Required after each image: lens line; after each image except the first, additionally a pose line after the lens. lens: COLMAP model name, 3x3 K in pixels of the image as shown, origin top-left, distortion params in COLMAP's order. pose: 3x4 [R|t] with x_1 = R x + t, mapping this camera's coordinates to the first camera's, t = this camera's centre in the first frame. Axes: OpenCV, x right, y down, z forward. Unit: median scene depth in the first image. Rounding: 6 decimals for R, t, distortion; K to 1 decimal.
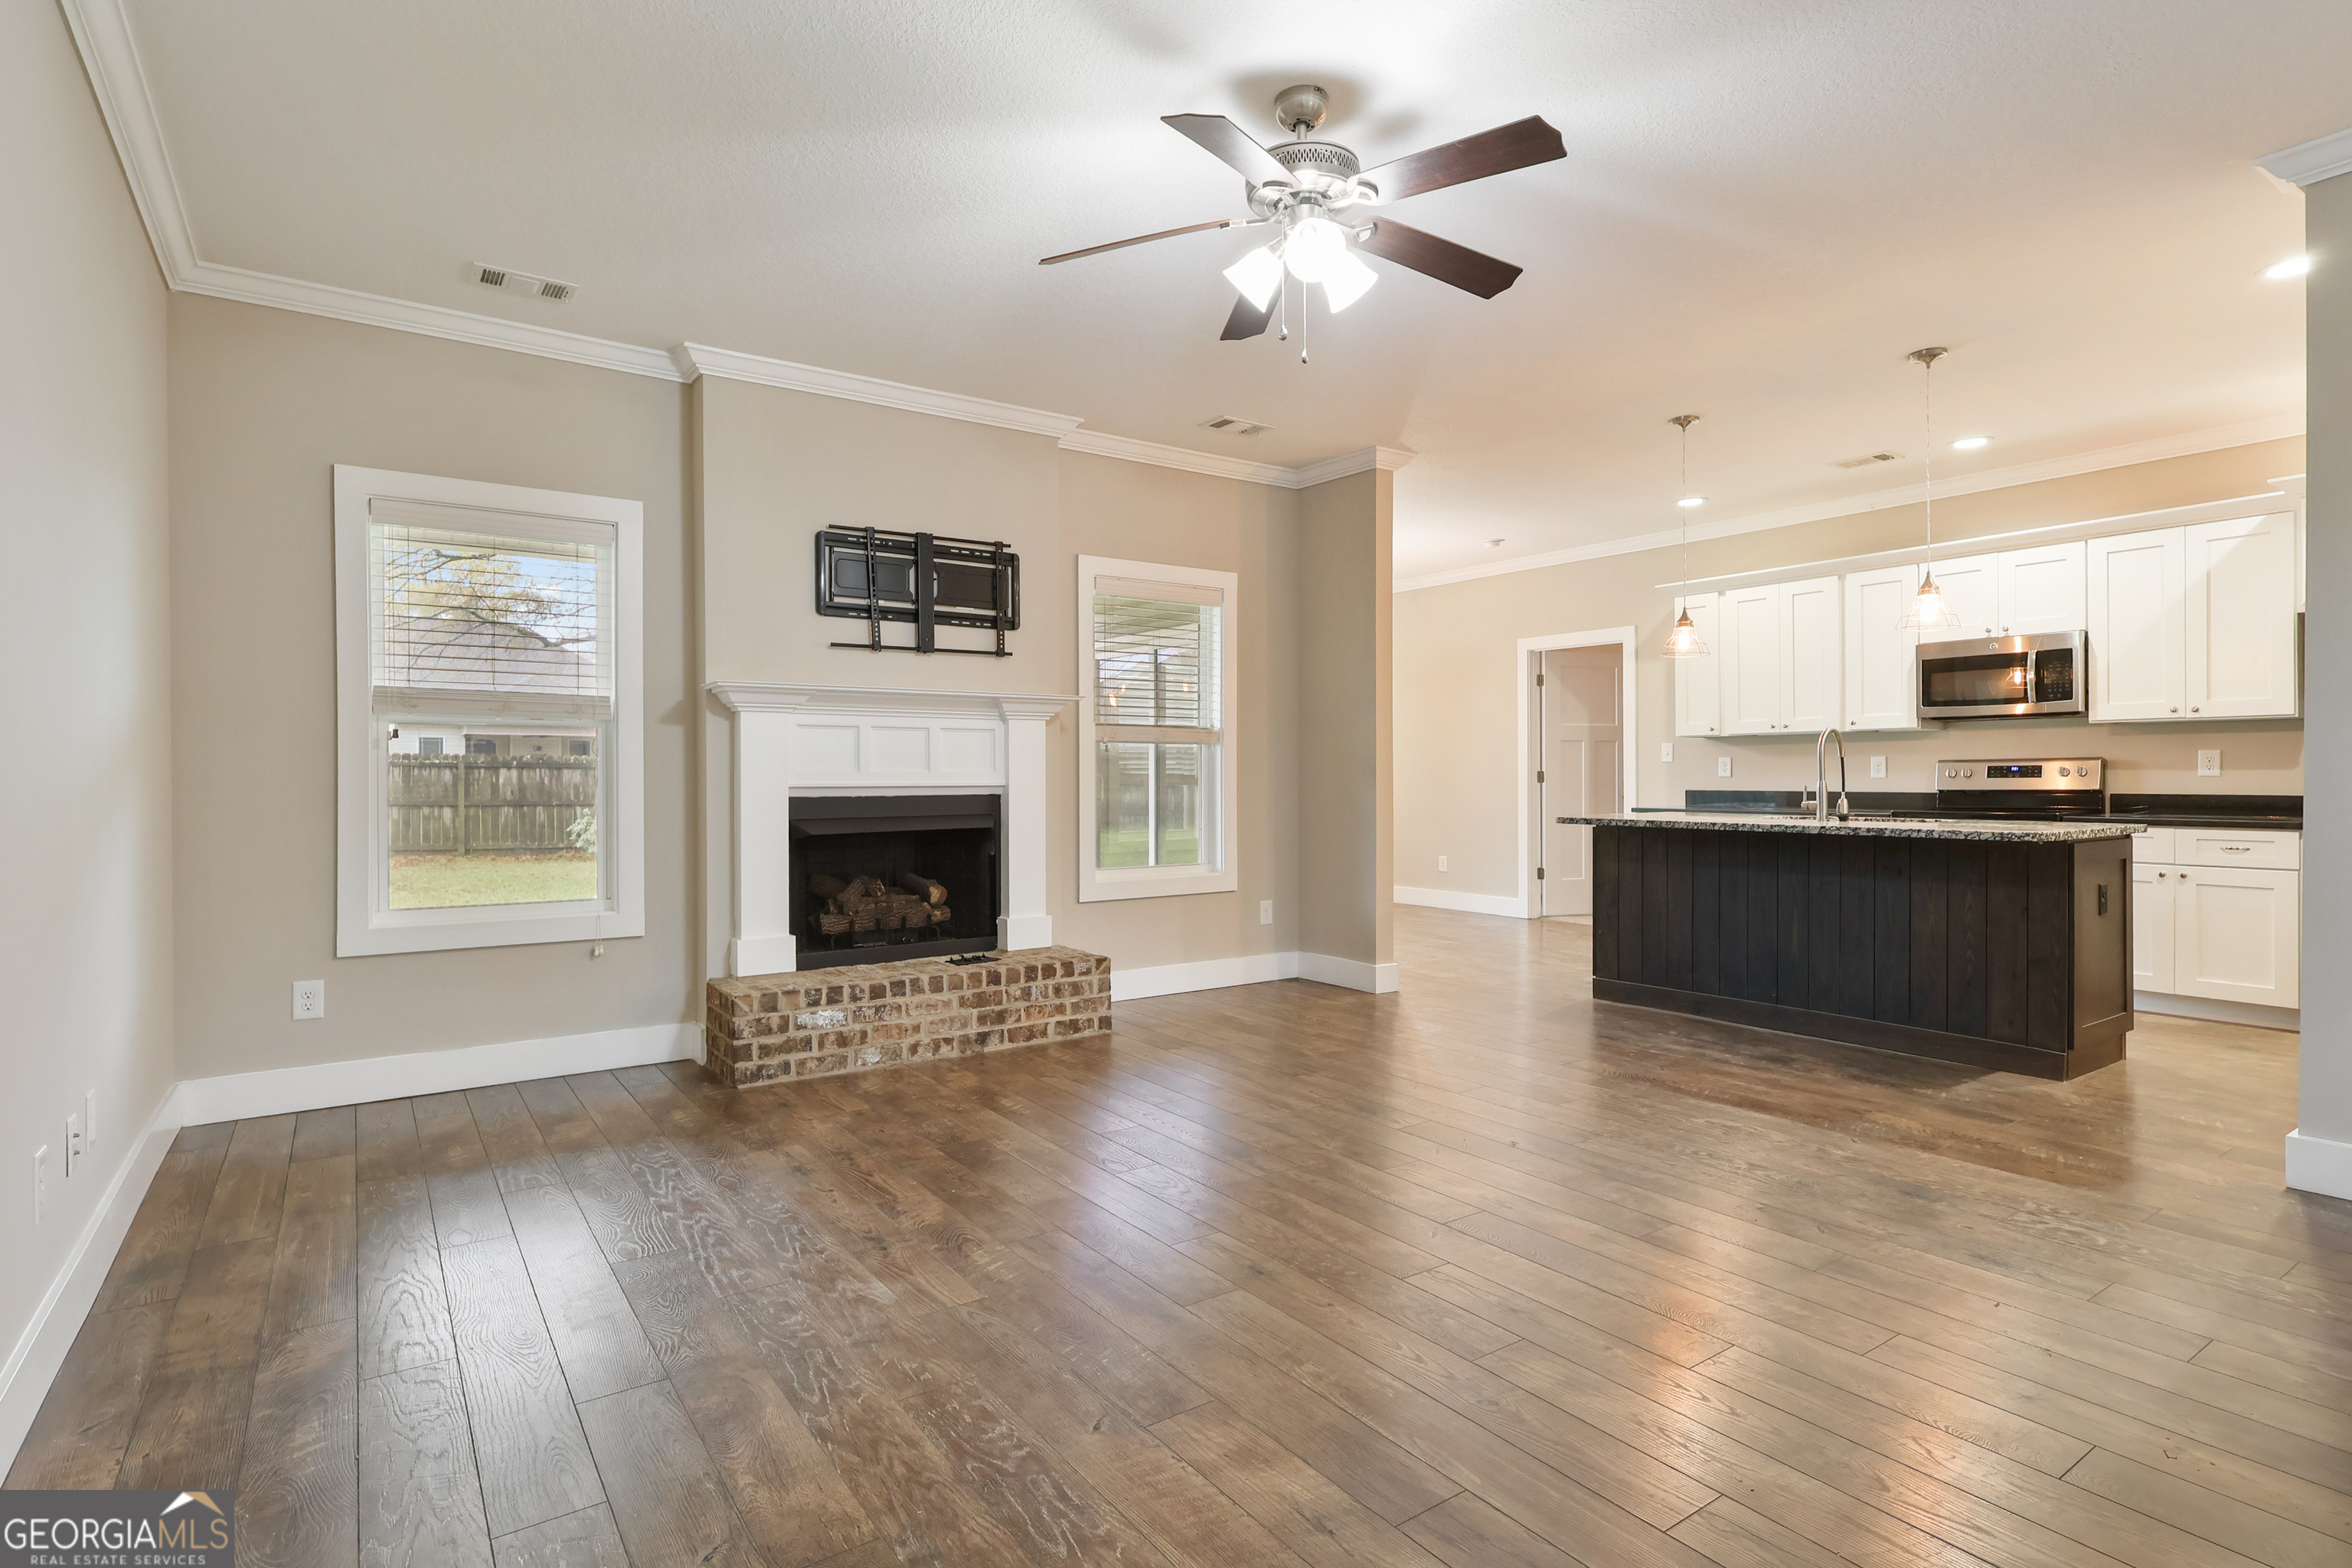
lens RADIAL K [[1175.9, 0, 1162.7], [0, 1175.9, 777.1], [0, 0, 1]] dist [-0.001105, -0.000060]
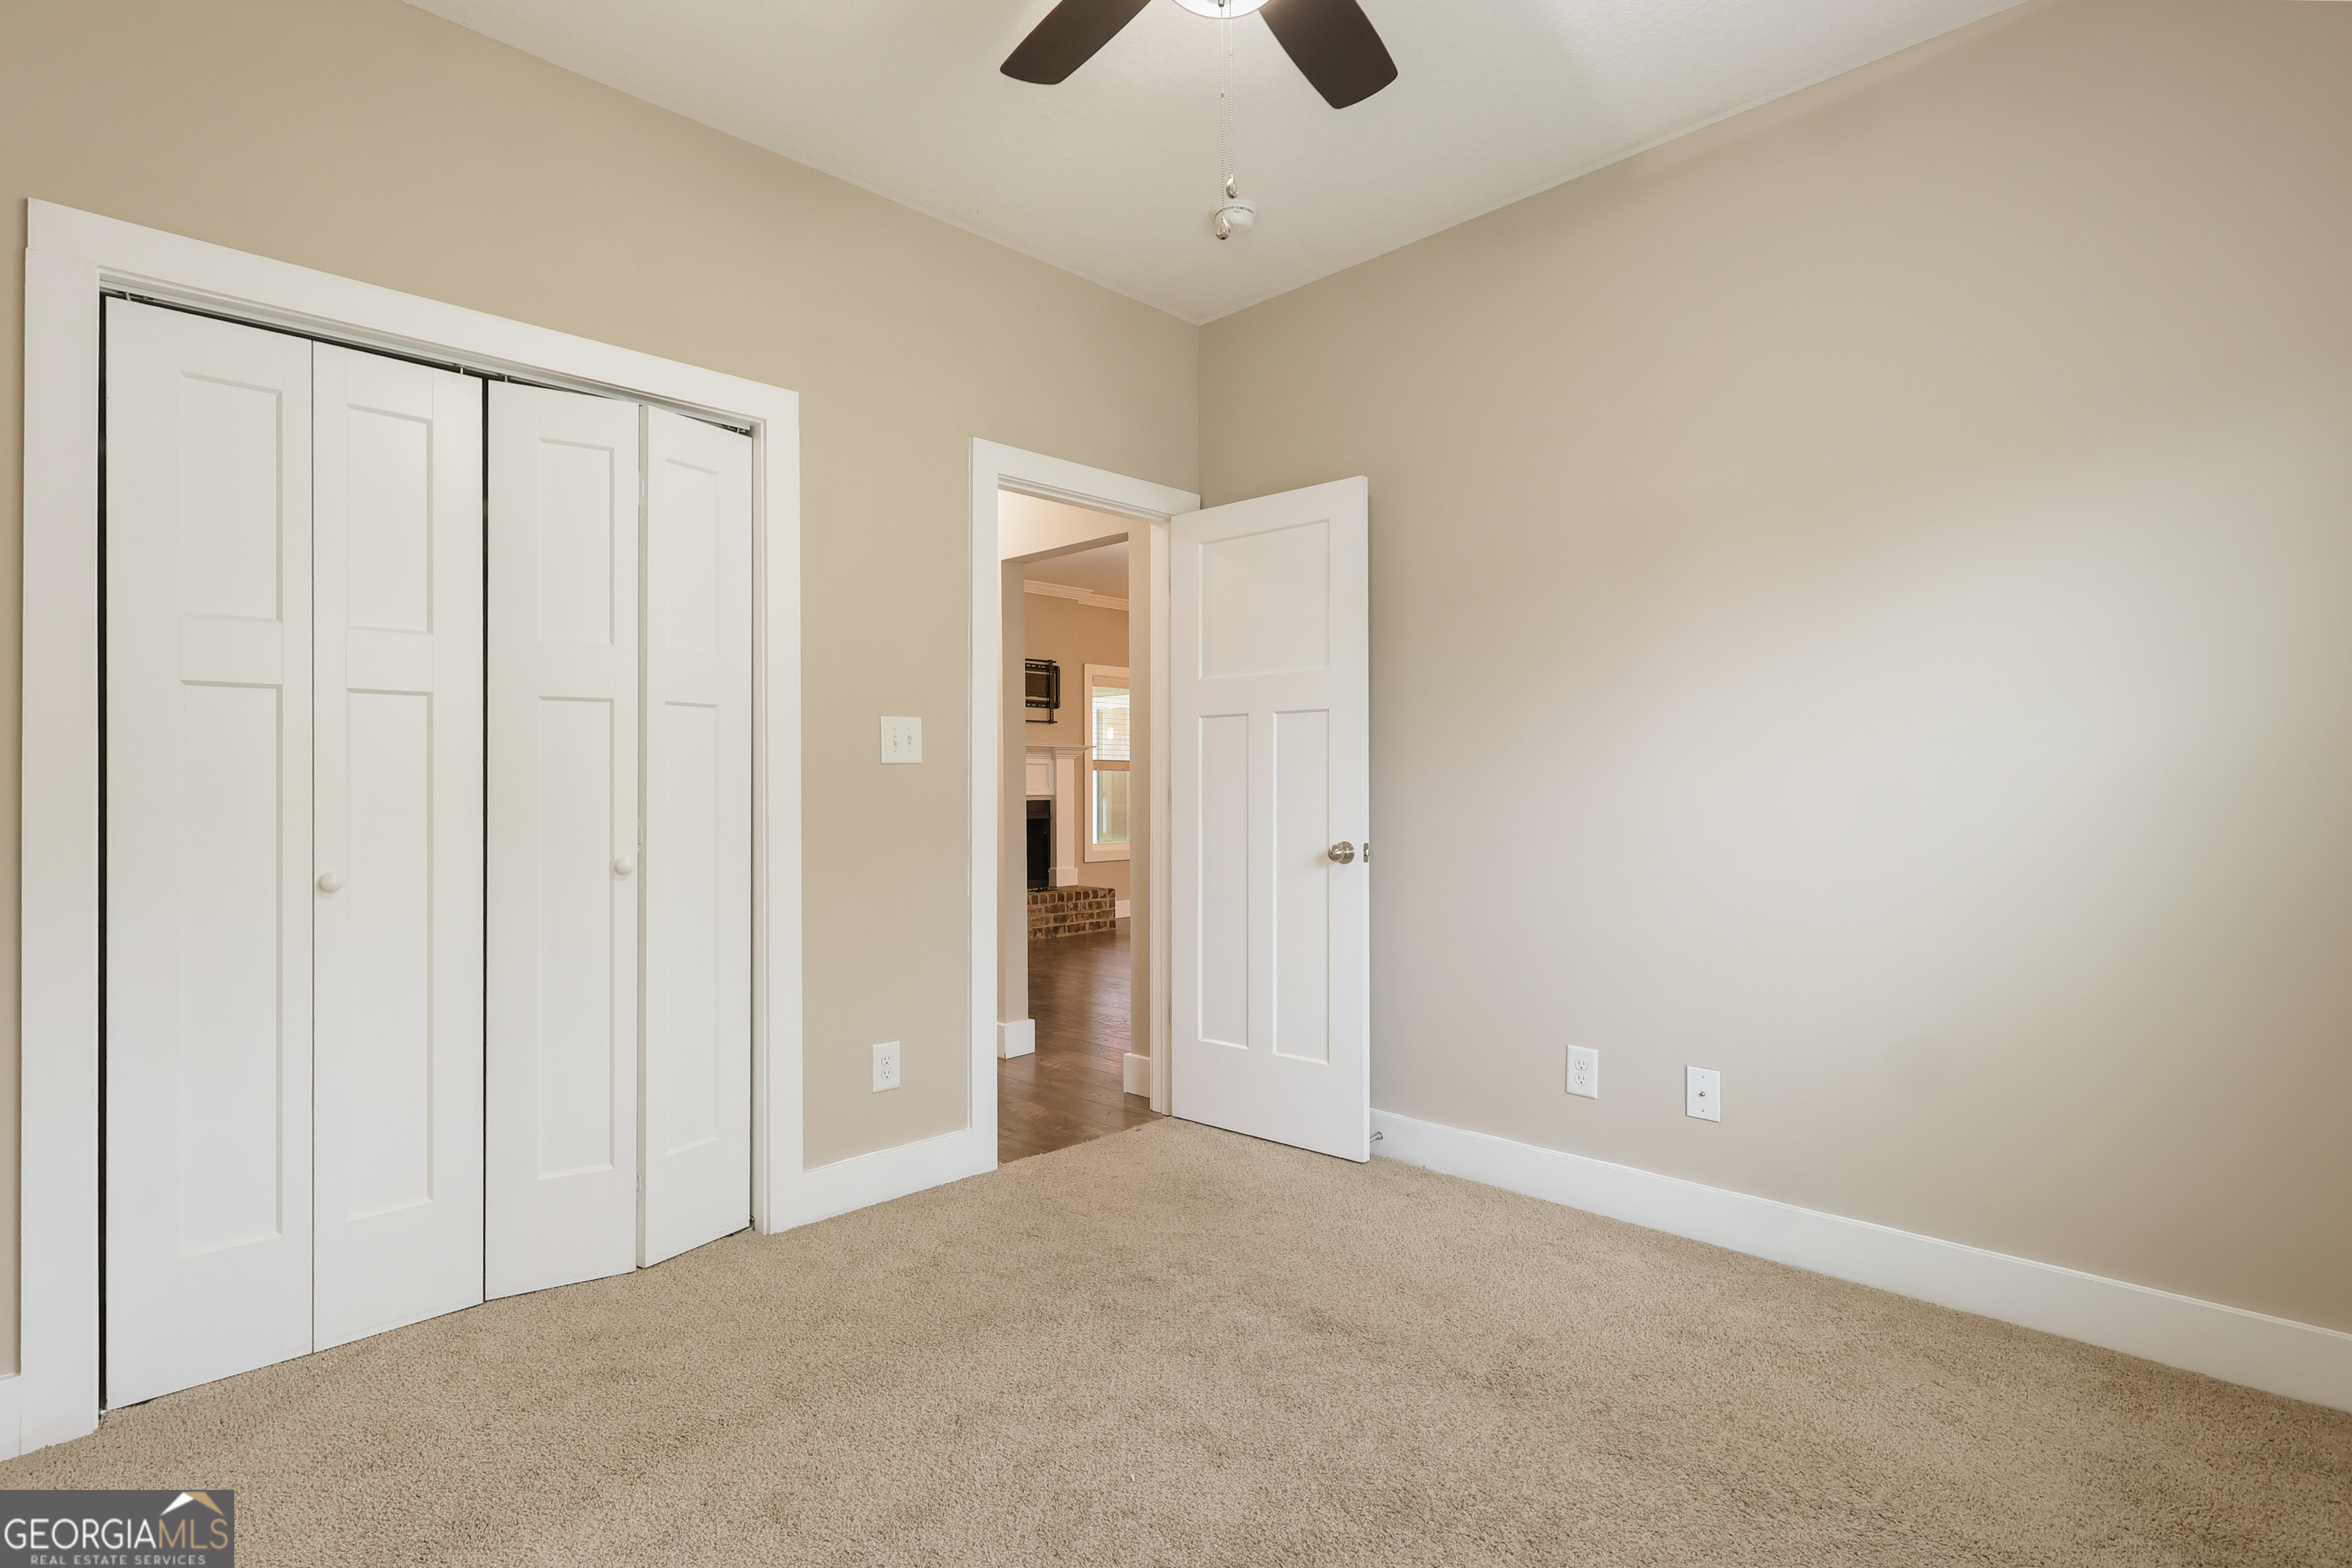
lens RADIAL K [[1175.9, 0, 1162.7], [0, 1175.9, 777.1], [0, 0, 1]] dist [-0.001105, -0.000060]
pose [[0.983803, 0.002053, 0.179240, -0.307604], [0.000017, 0.999933, -0.011549, 0.000201], [-0.179252, 0.011366, 0.983738, -0.840975]]
